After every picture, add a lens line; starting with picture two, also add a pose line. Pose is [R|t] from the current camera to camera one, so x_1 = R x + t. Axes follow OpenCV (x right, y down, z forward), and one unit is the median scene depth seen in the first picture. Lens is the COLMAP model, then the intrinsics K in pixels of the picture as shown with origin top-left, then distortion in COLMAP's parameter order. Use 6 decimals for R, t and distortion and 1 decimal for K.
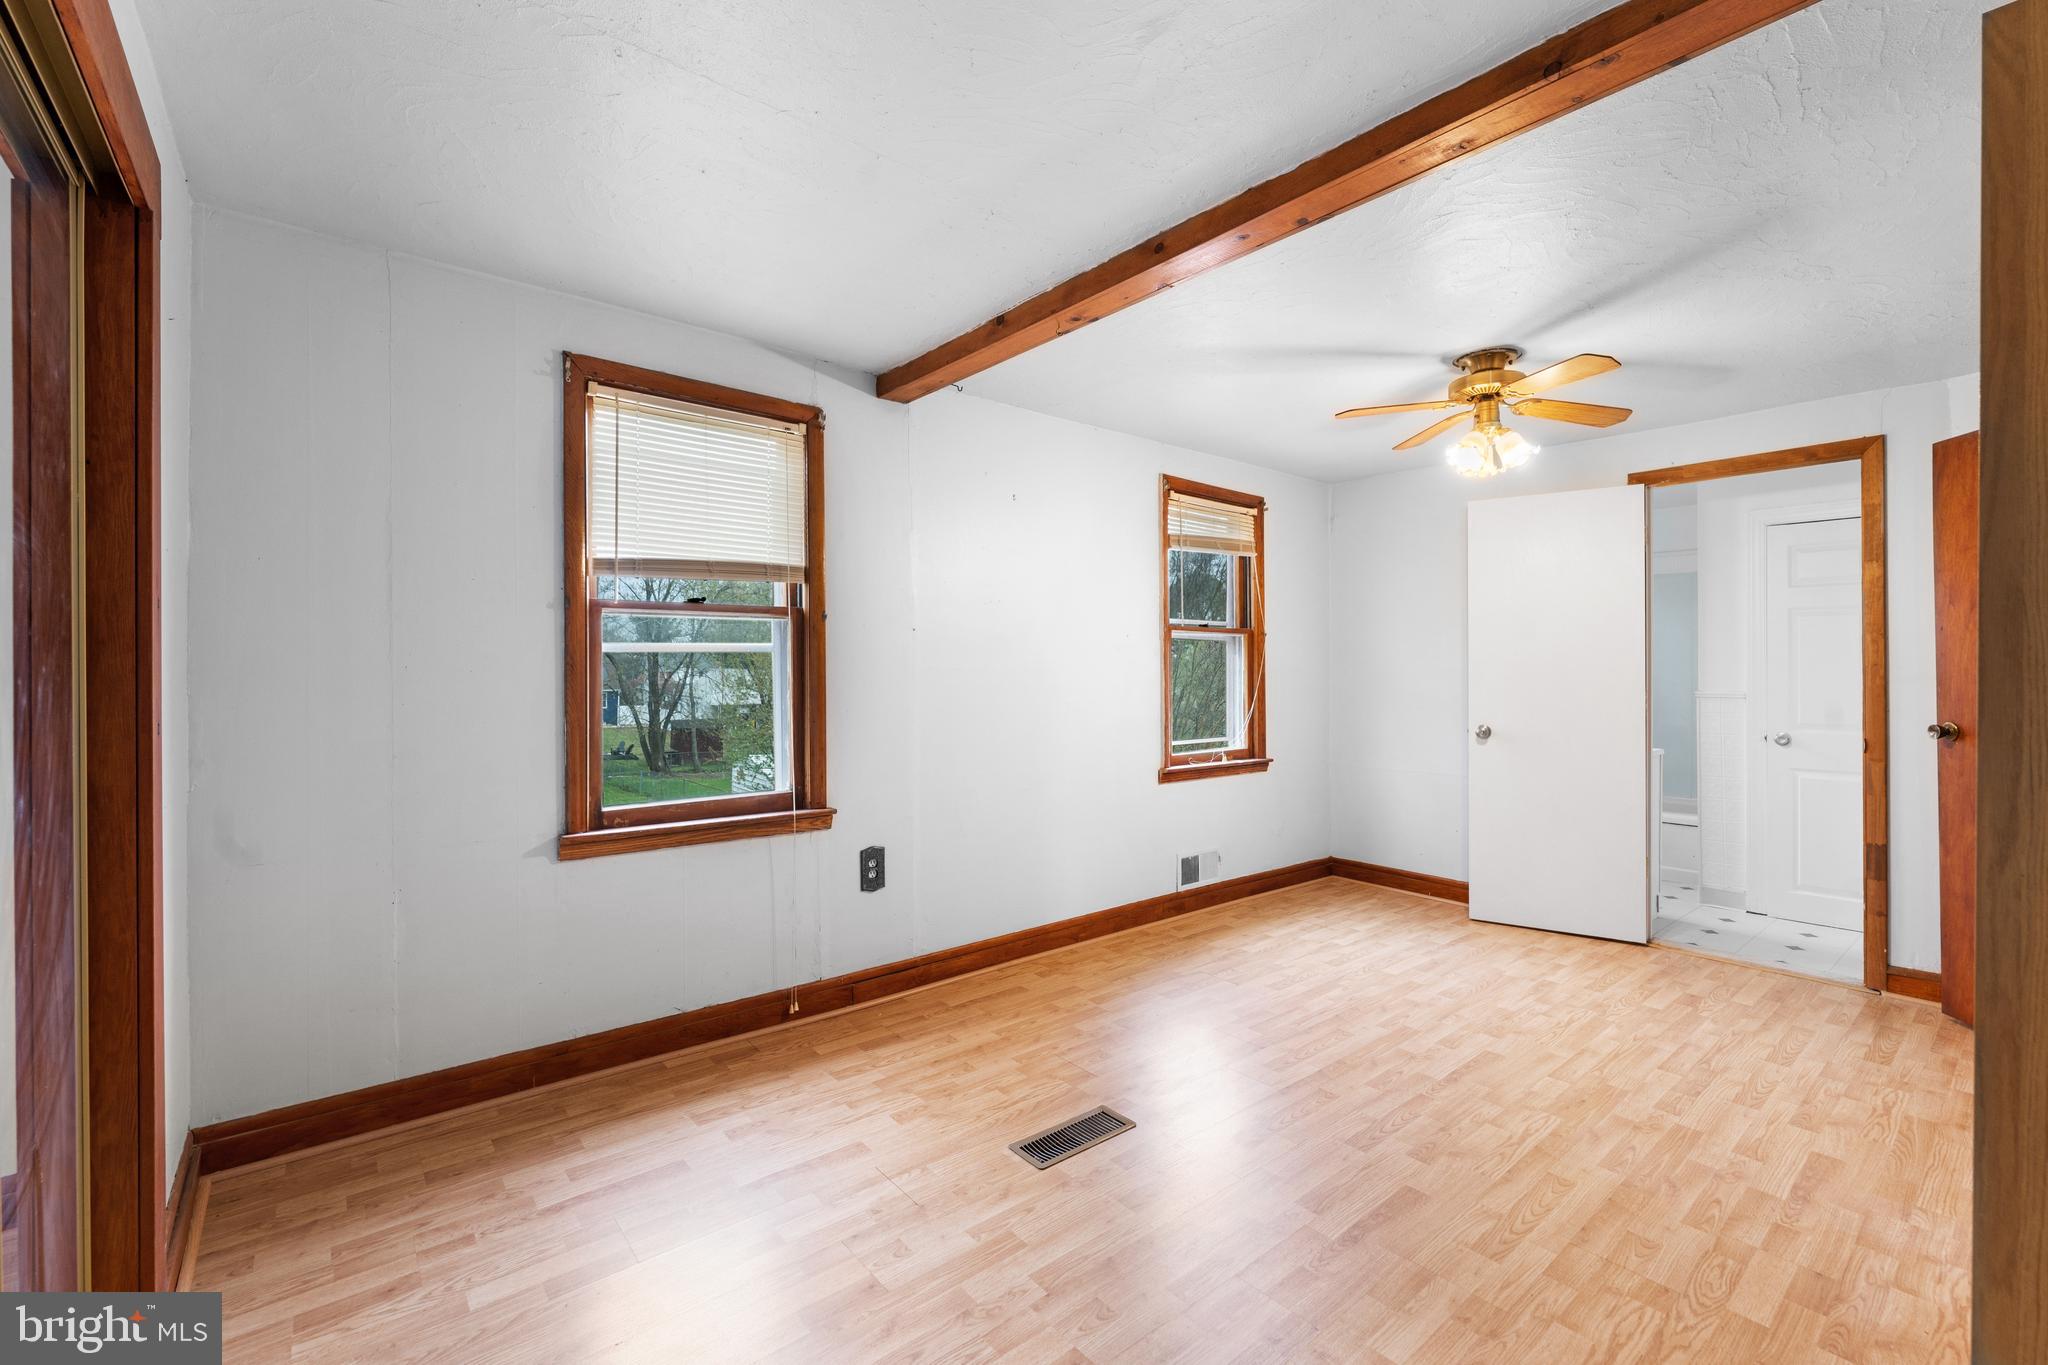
lens RADIAL K [[868.6, 0, 1022.3], [0, 868.6, 677.5], [0, 0, 1]] dist [-0.002837, 0.000434]
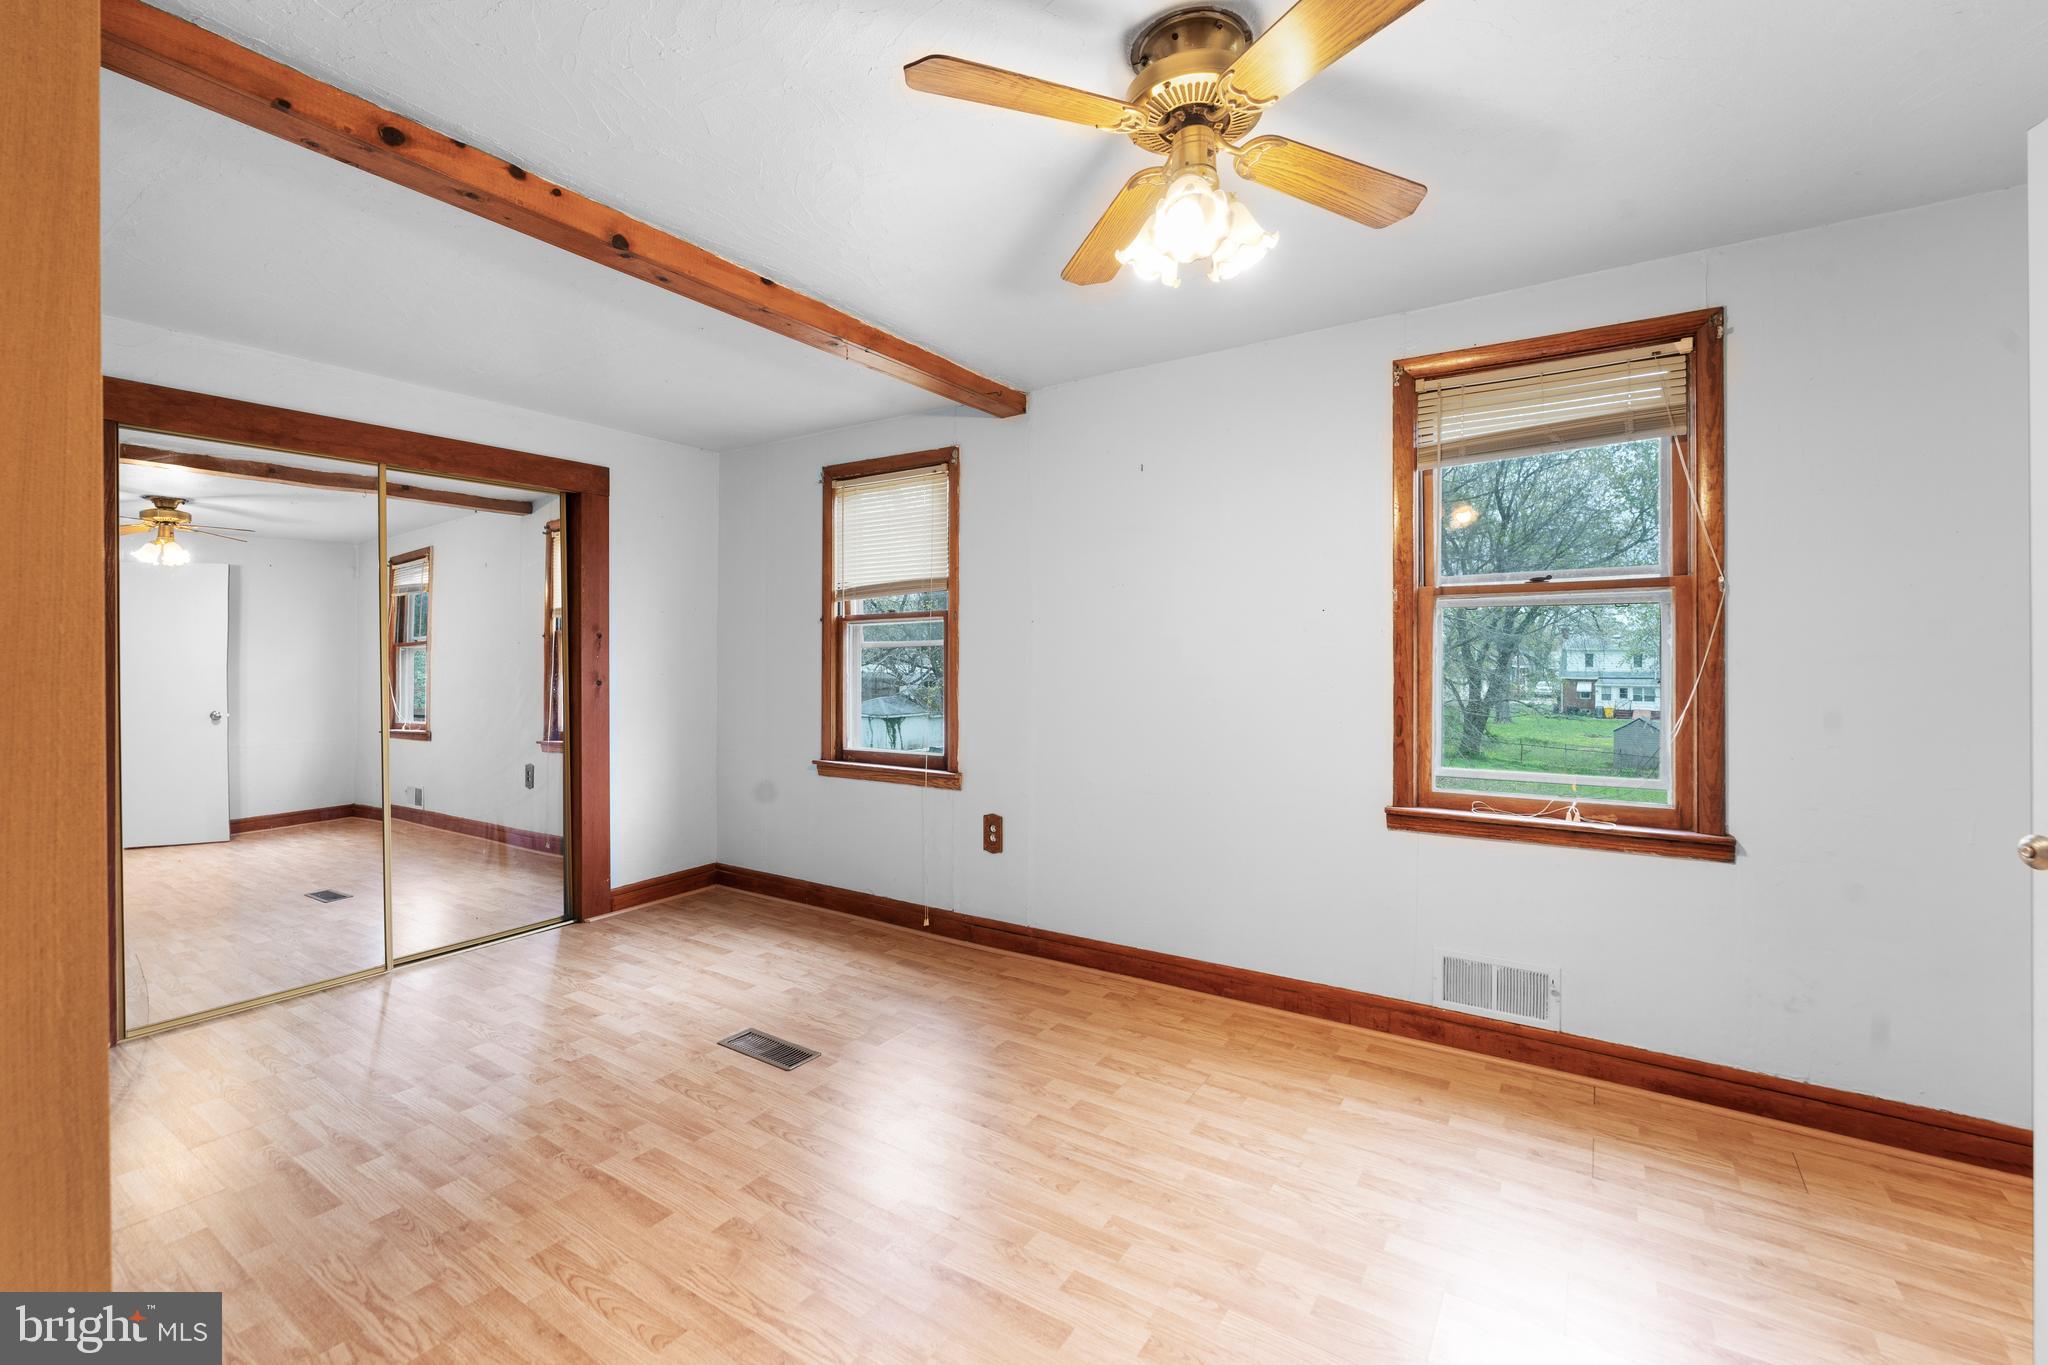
lens RADIAL K [[868.6, 0, 1024.0], [0, 868.6, 669.7], [0, 0, 1]] dist [-0.002837, 0.000434]
pose [[0.293442, 0.008939, -0.955935, 1.010138], [-0.004290, 0.999959, 0.008034, -0.005280], [0.955967, 0.001743, 0.293468, 0.761917]]
